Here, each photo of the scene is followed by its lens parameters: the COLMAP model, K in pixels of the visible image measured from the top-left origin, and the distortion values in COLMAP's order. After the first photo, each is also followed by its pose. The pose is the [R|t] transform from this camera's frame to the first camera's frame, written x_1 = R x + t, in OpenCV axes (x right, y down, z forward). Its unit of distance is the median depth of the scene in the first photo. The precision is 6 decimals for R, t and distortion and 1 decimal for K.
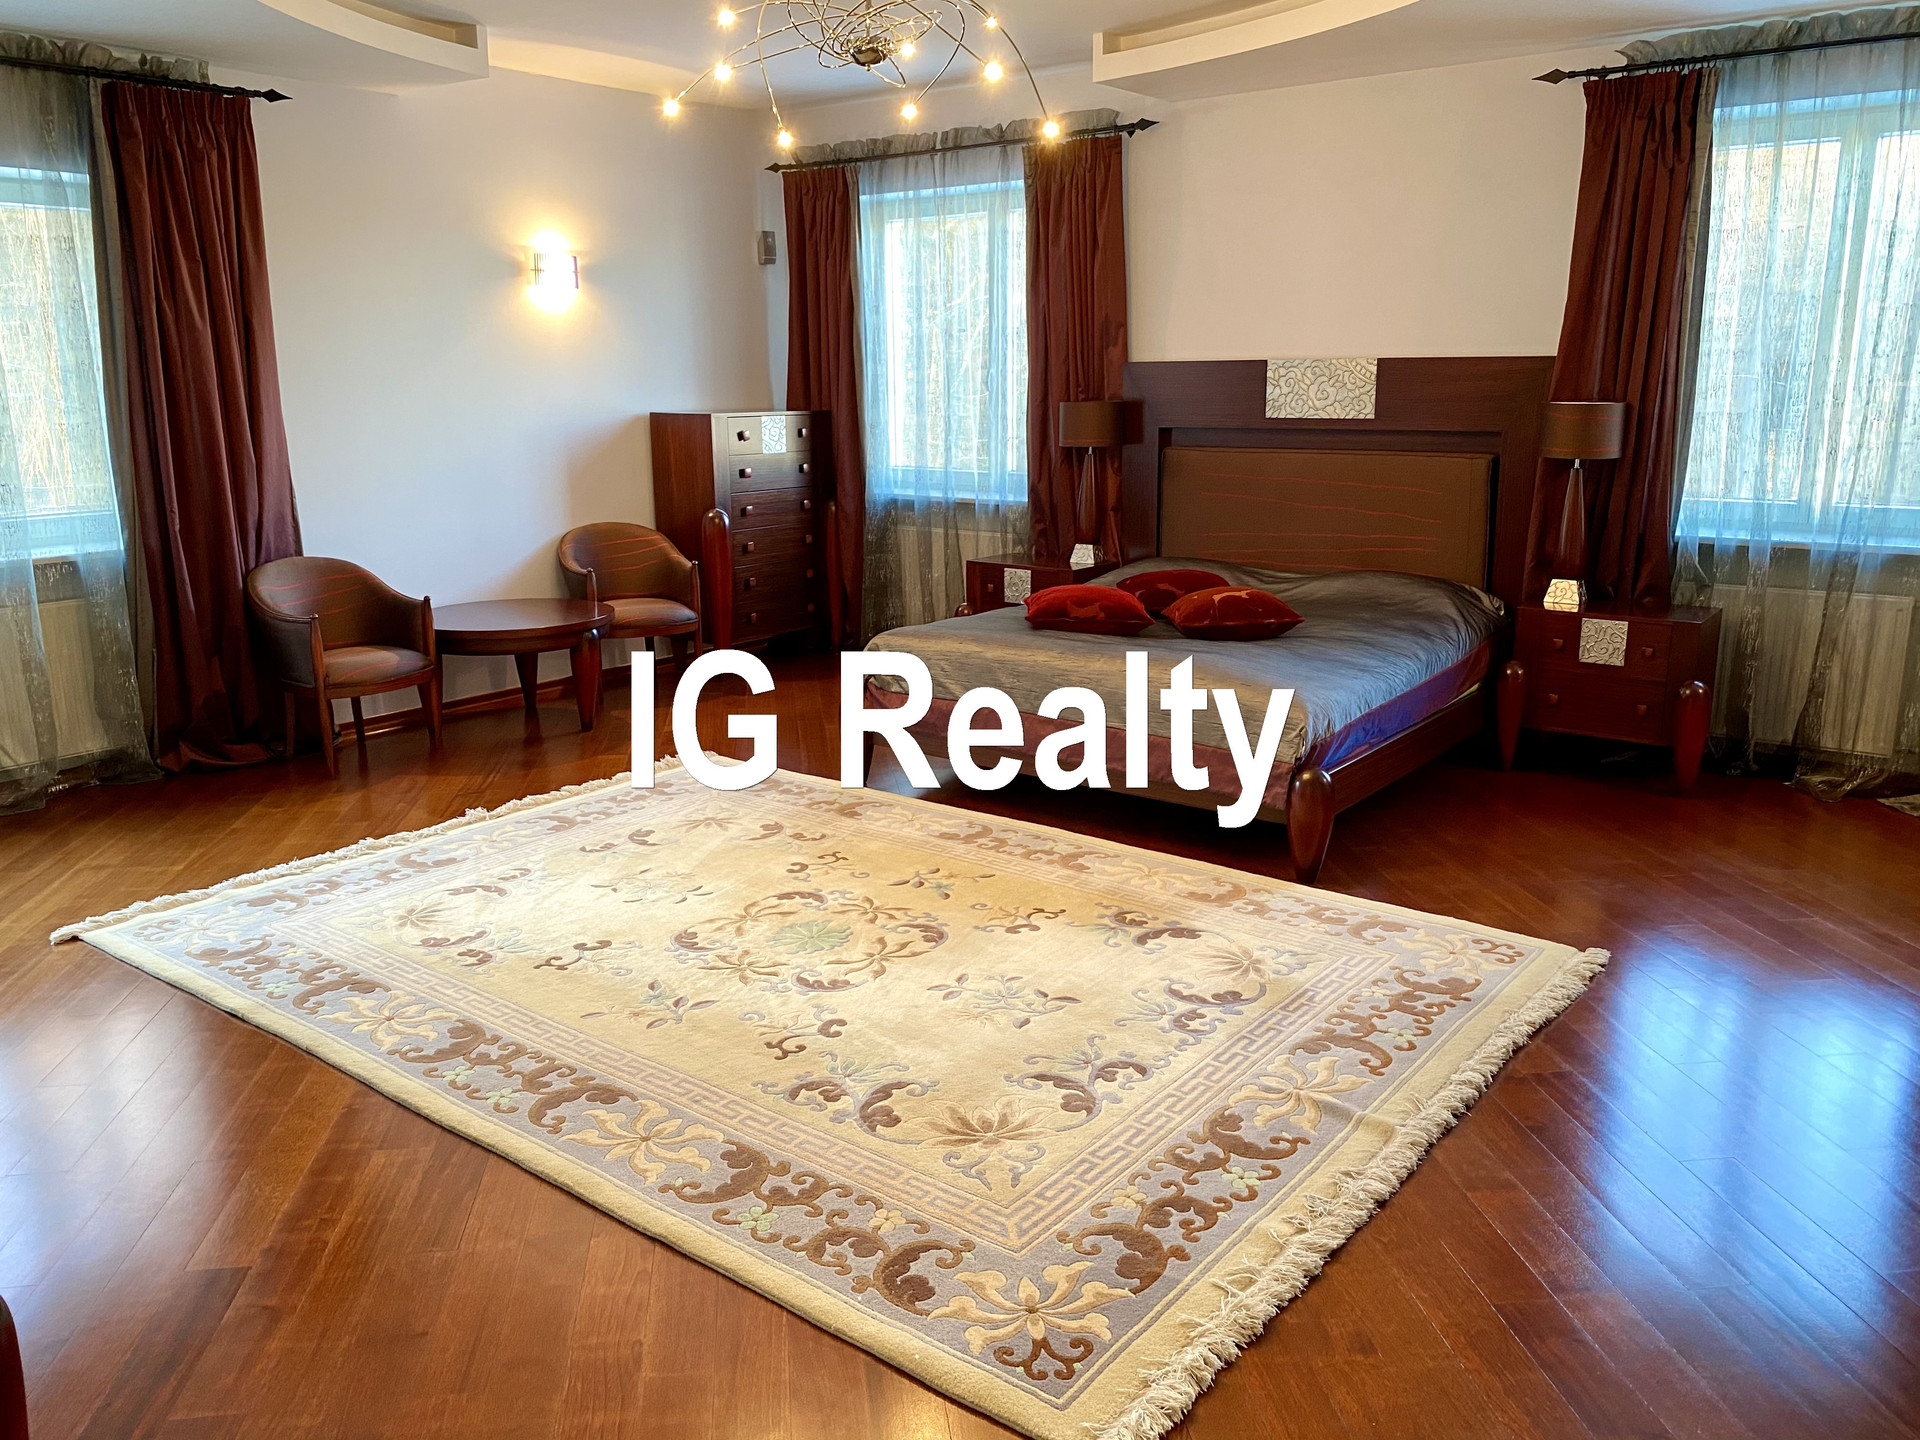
lens RADIAL K [[1466.6, 0, 953.2], [0, 1466.6, 717.2], [0, 0, 1]] dist [0.008690, -0.008111]
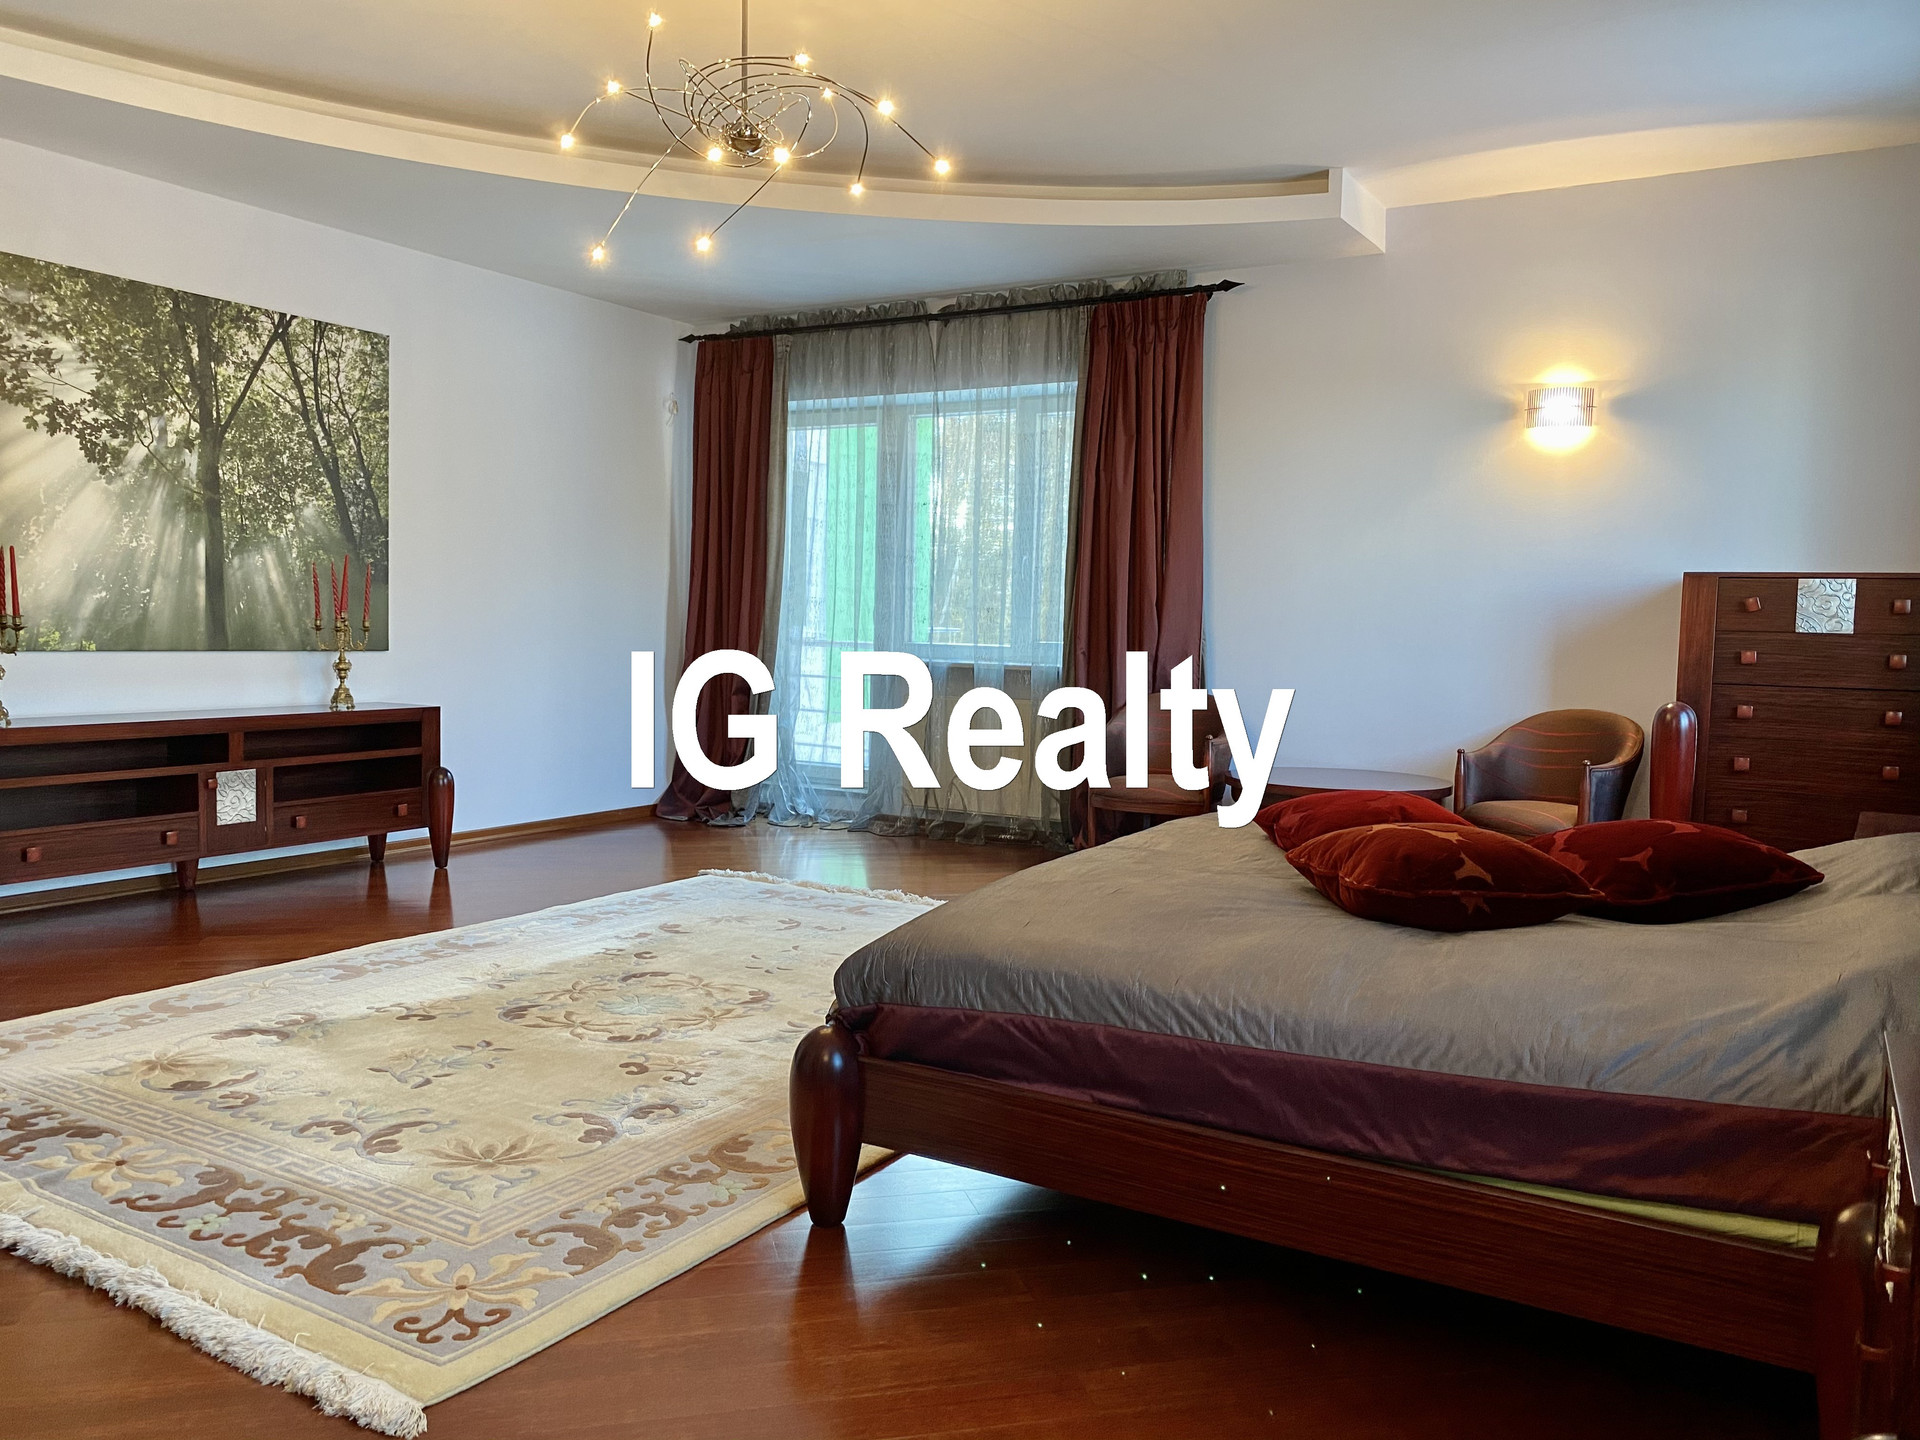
lens RADIAL K [[1466.6, 0, 952.1], [0, 1466.6, 720.7], [0, 0, 1]] dist [0.008690, -0.008111]
pose [[0.120988, 0.084841, -0.989022, 0.898346], [-0.248904, 0.967103, 0.052512, -0.145424], [0.960941, 0.239818, 0.138125, 0.990695]]
